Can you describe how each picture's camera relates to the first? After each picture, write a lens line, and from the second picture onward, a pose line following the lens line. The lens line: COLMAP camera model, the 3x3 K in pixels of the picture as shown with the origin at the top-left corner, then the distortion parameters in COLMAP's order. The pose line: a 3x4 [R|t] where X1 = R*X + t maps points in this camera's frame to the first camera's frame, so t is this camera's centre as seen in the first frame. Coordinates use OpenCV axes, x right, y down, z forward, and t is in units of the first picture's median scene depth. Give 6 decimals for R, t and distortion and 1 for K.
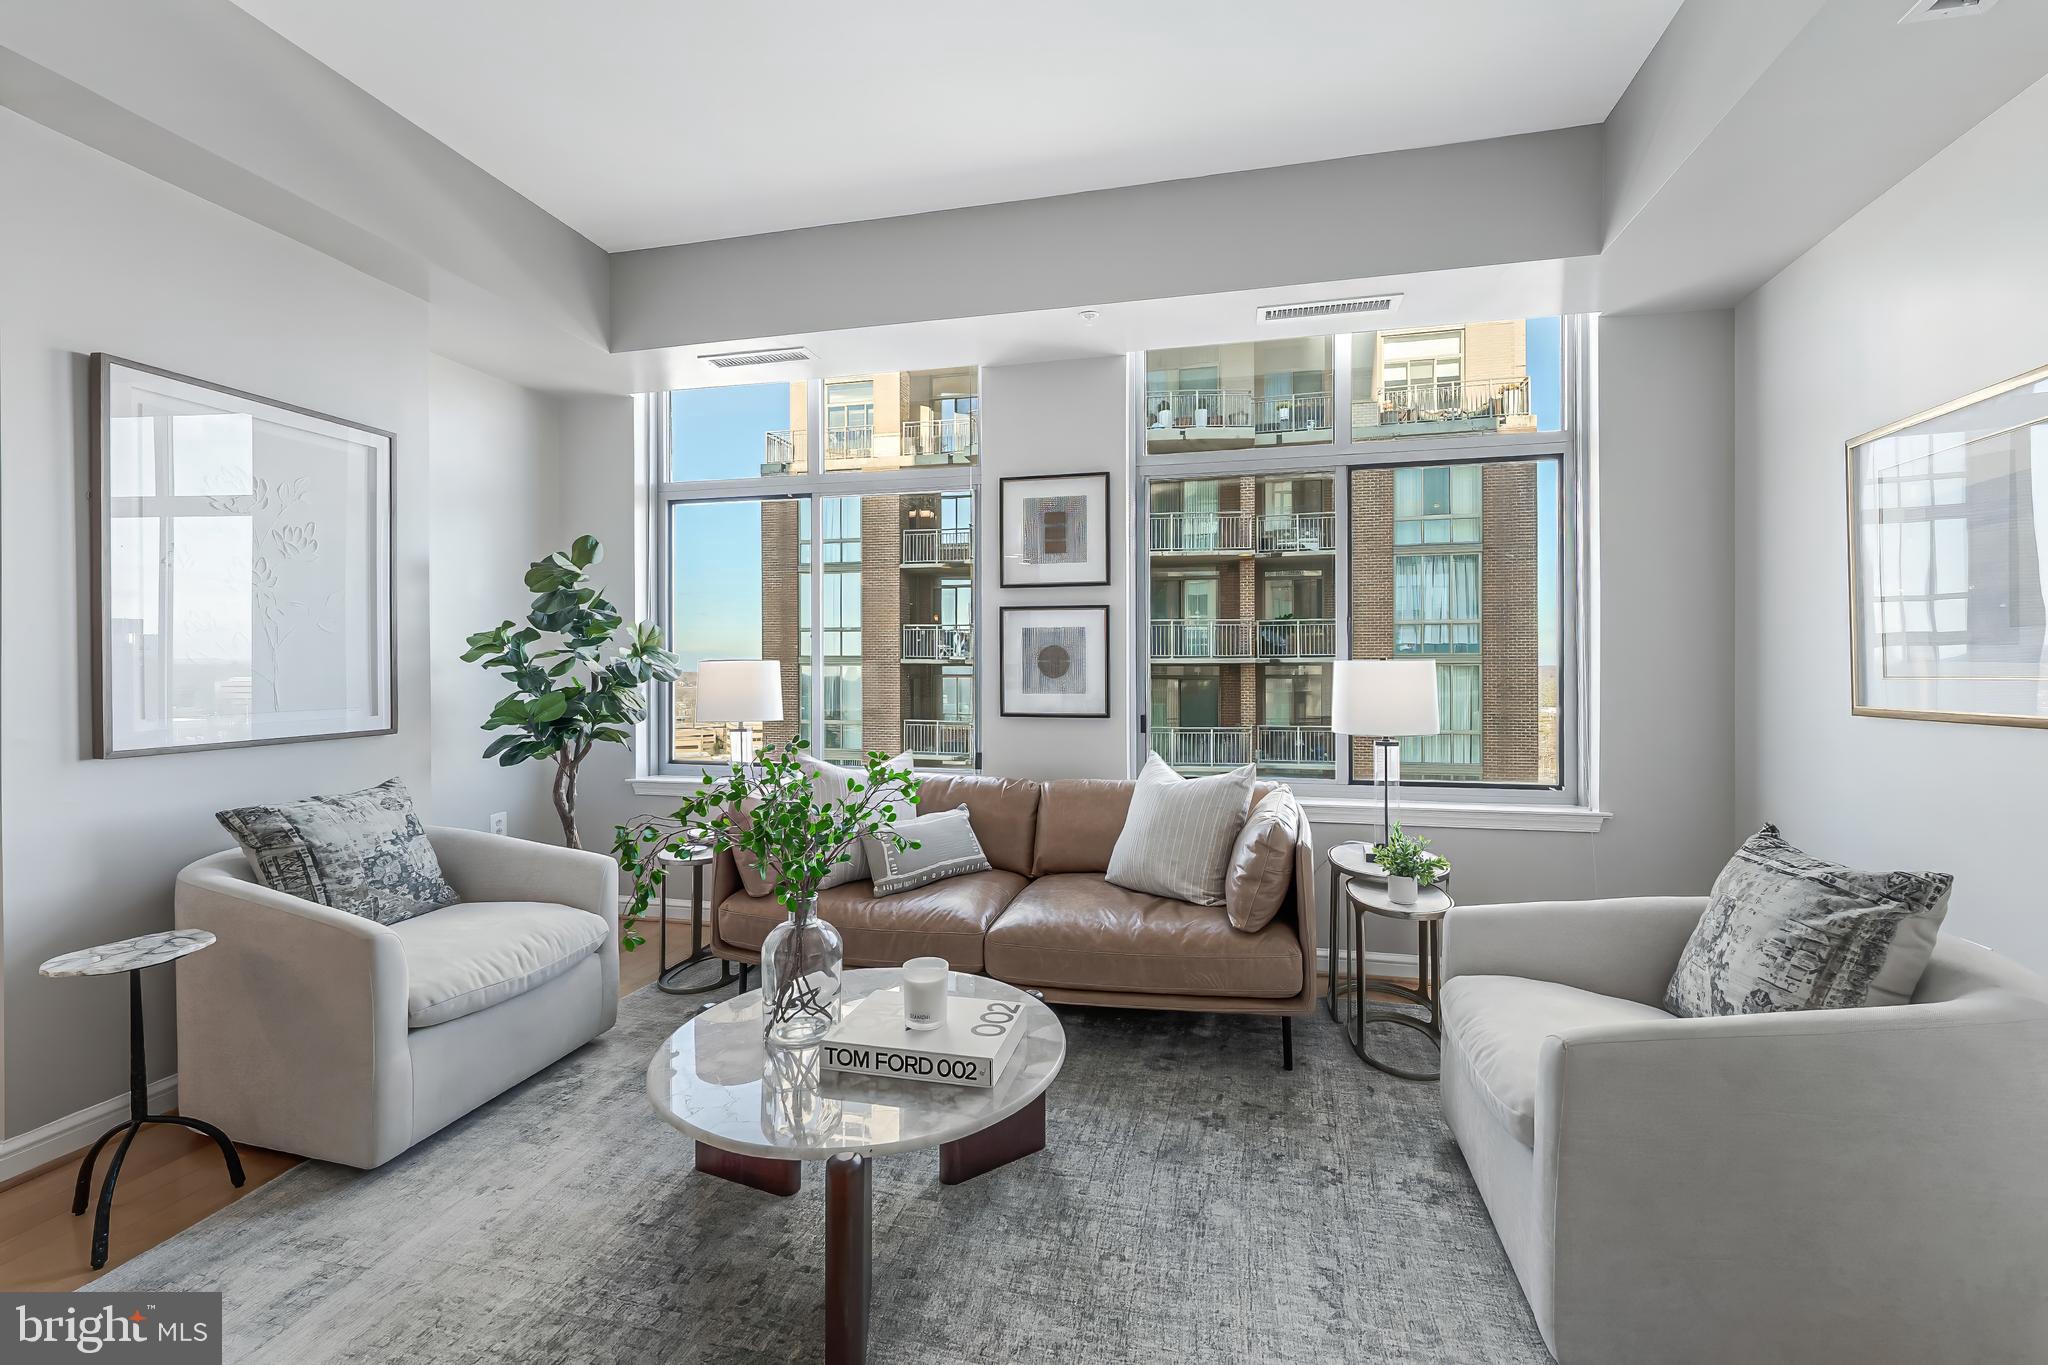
lens RADIAL K [[830.7, 0, 1036.9], [0, 830.7, 671.2], [0, 0, 1]] dist [0.003007, -0.001108]
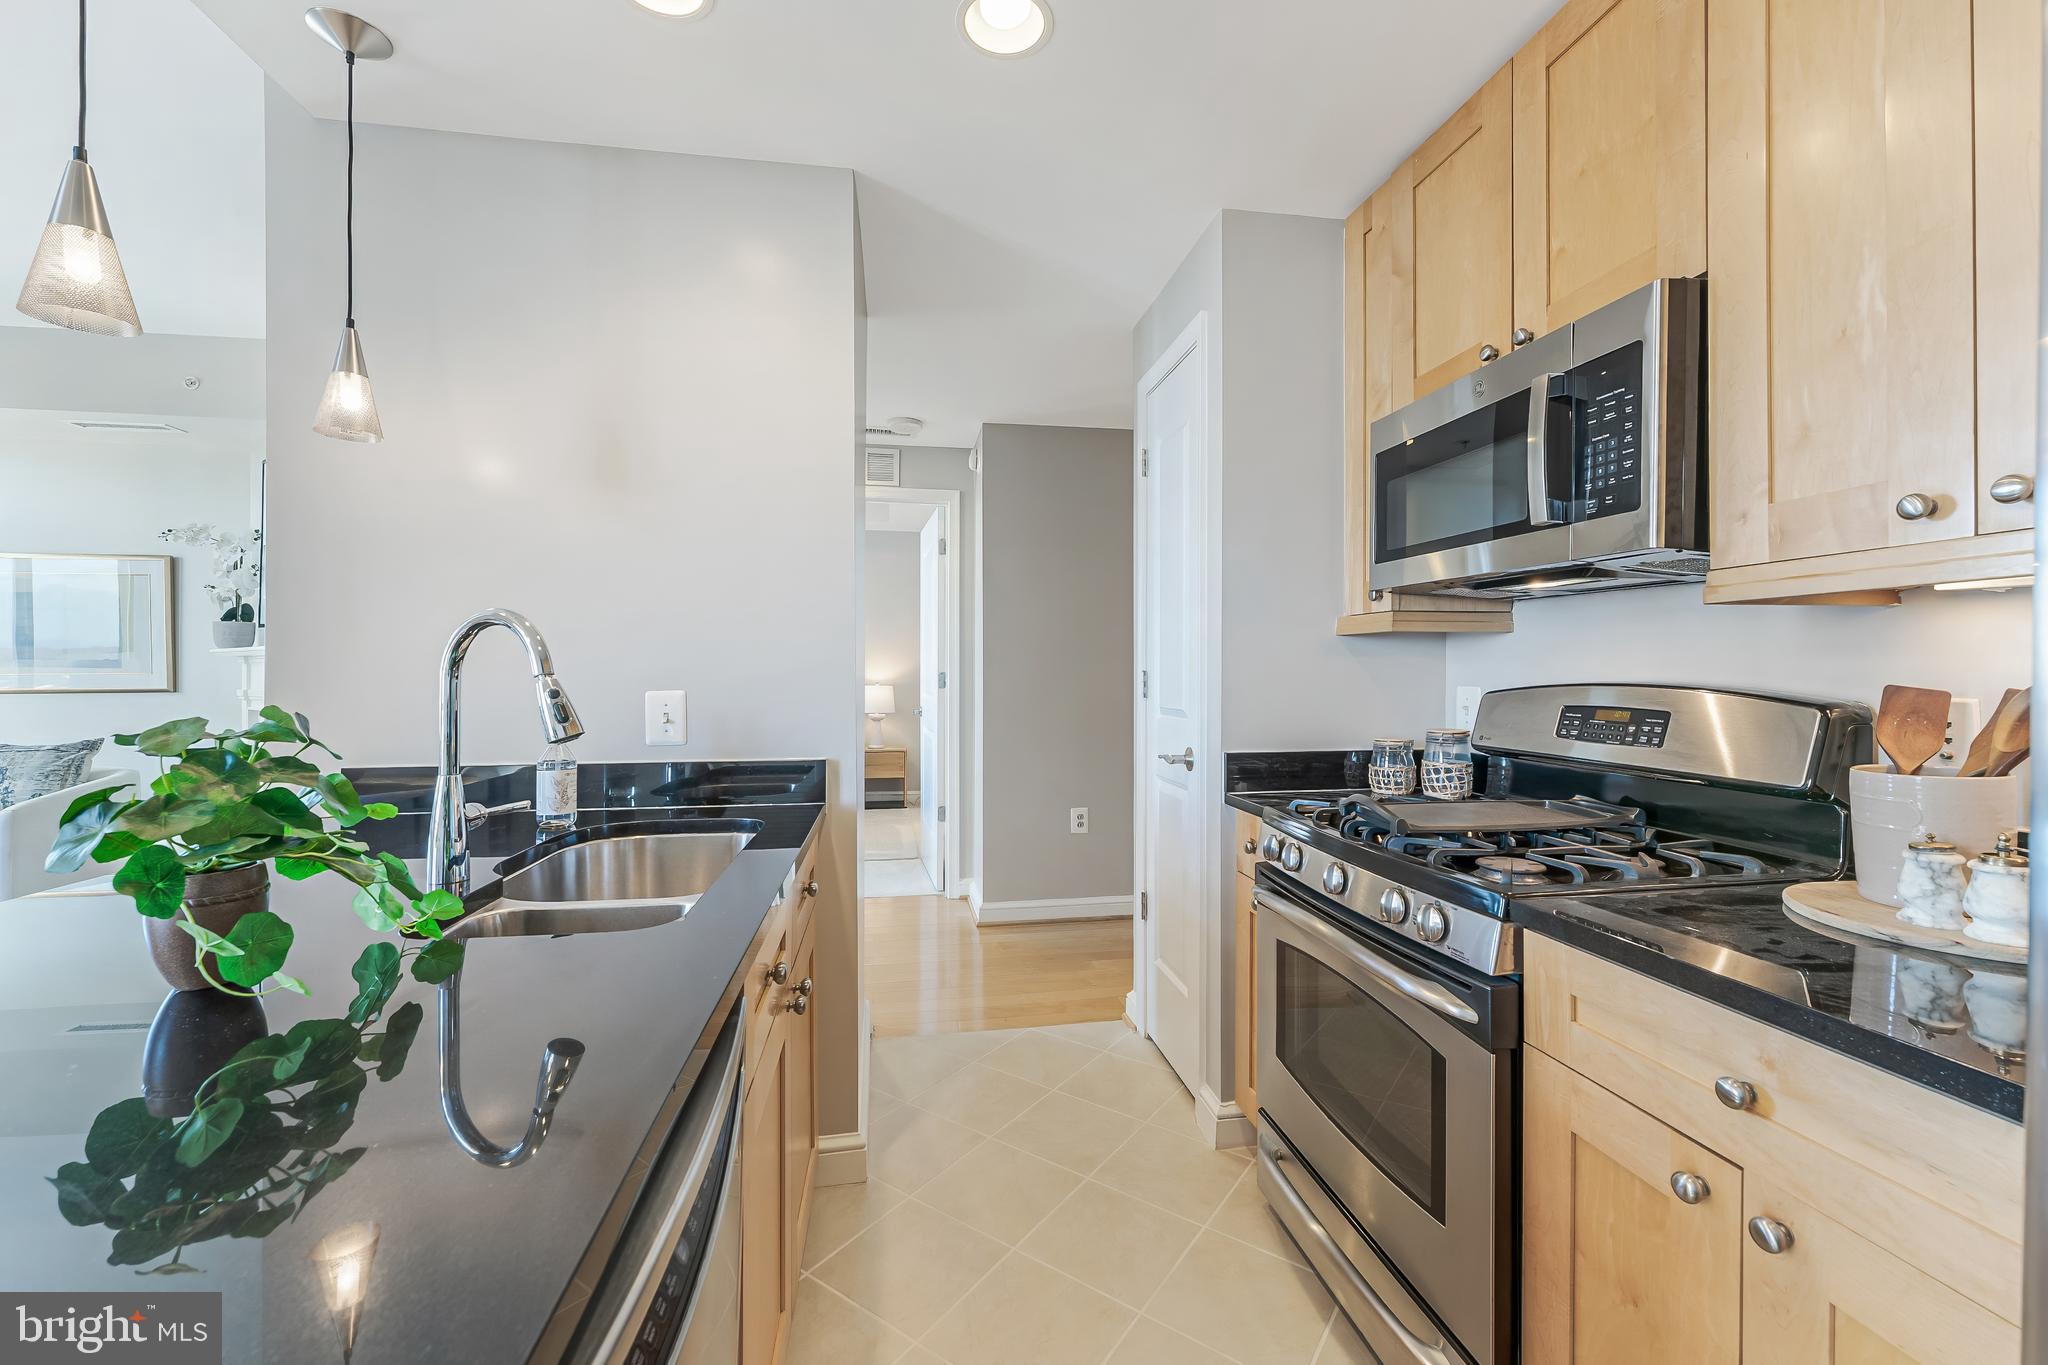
lens RADIAL K [[830.7, 0, 1038.1], [0, 830.7, 671.7], [0, 0, 1]] dist [0.003007, -0.001108]
pose [[-0.392448, 0.000362, 0.919774, -1.334451], [0.004805, 0.999987, 0.001657, 0.007652], [-0.919761, 0.005069, -0.392445, -0.414782]]
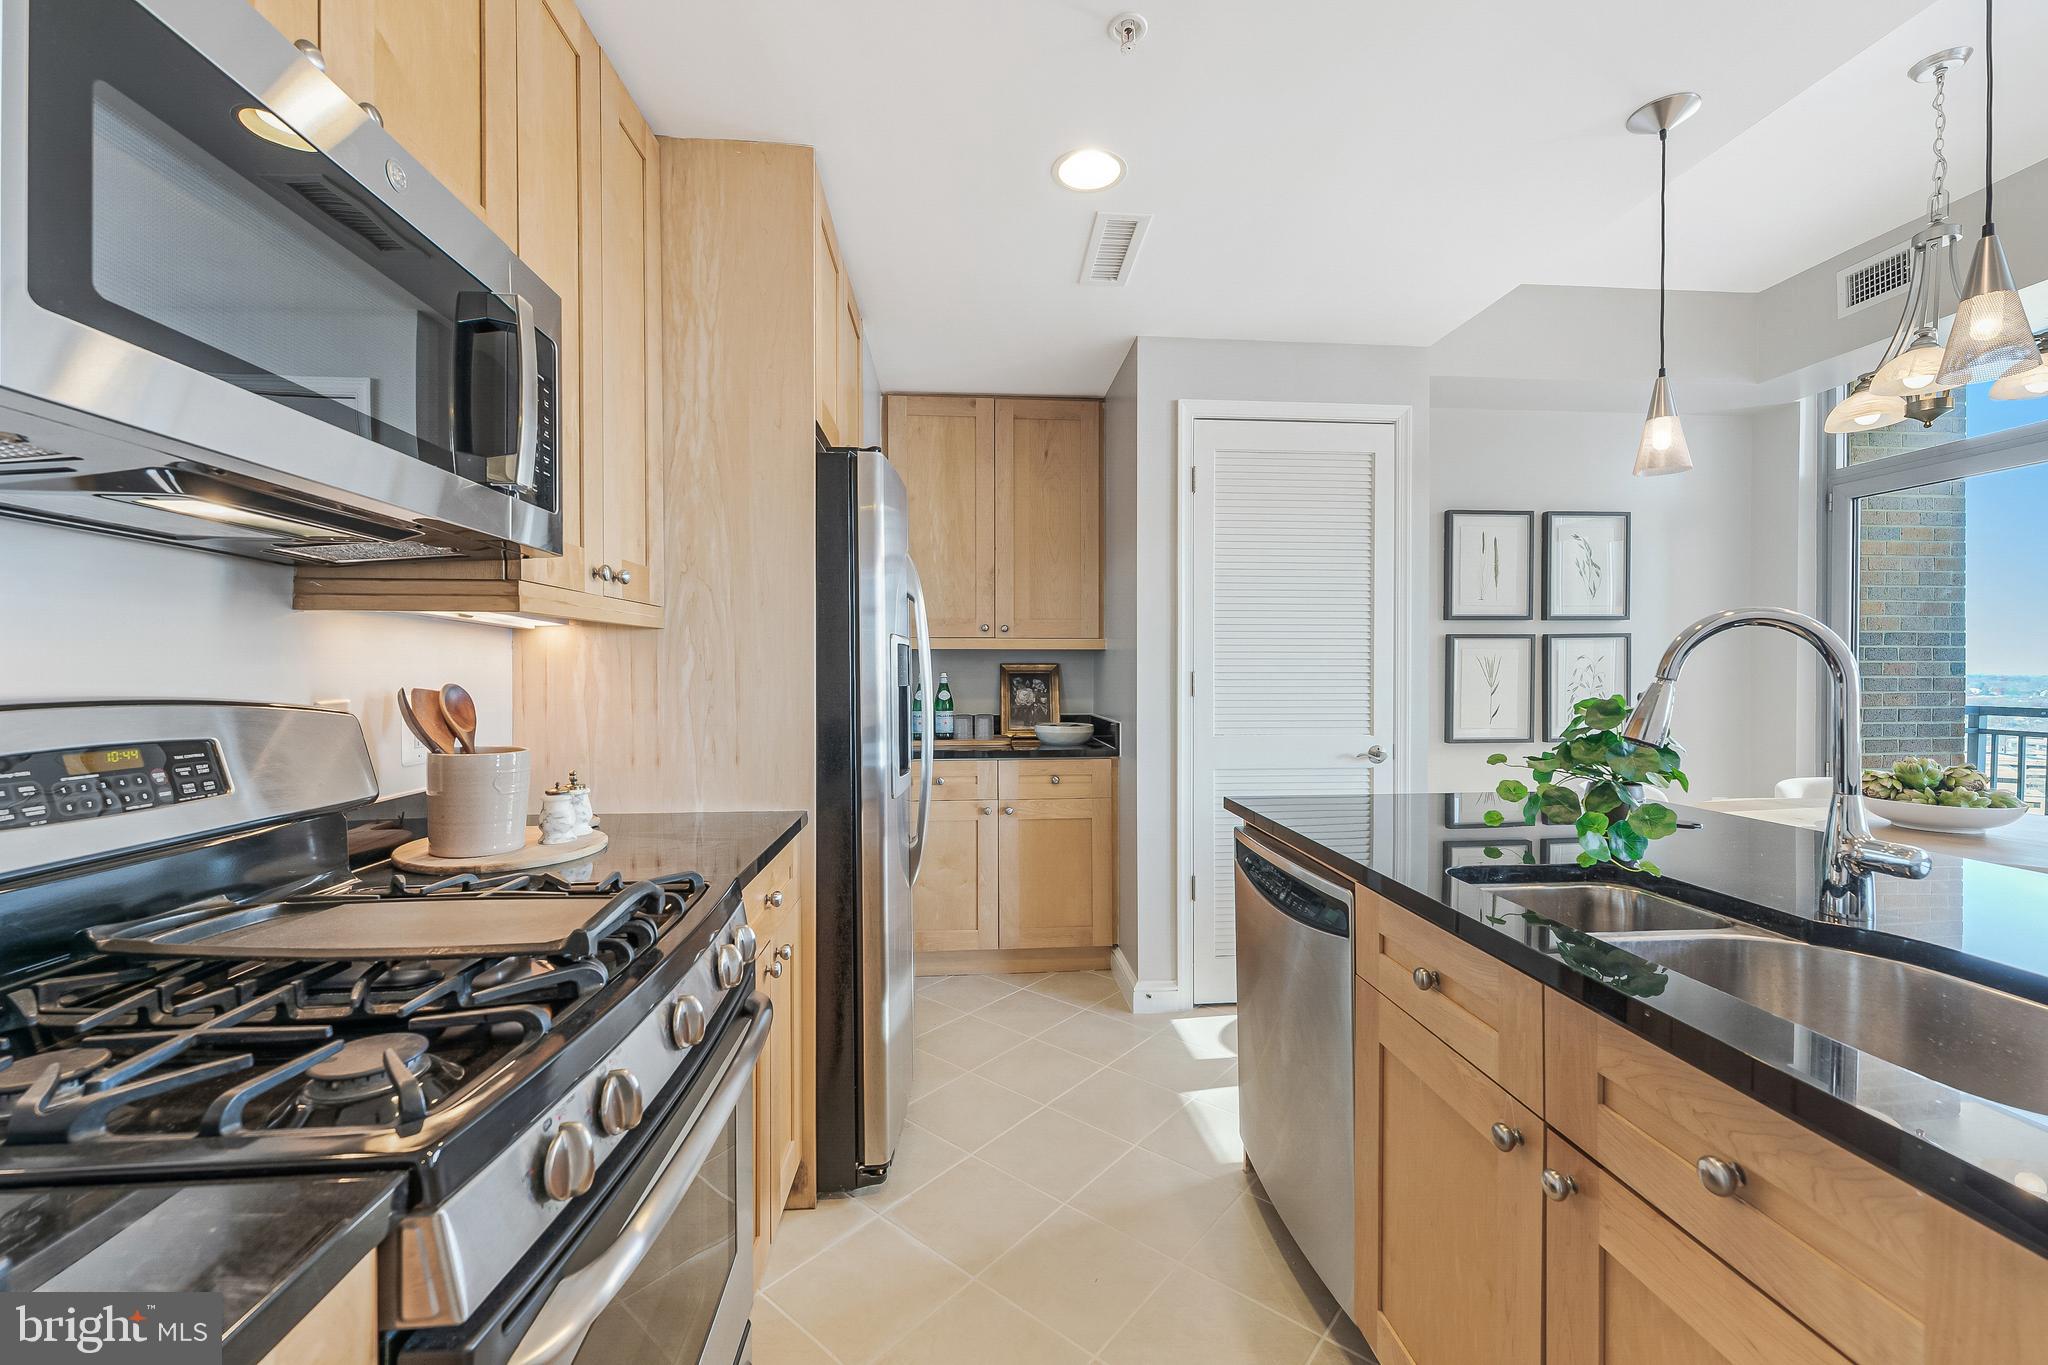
lens RADIAL K [[830.7, 0, 1027.3], [0, 830.7, 677.4], [0, 0, 1]] dist [0.003007, -0.001108]
pose [[0.313119, 0.007628, -0.949683, -0.650331], [-0.003674, 0.999970, 0.006820, 0.007055], [0.949707, 0.001354, 0.313137, -0.739937]]
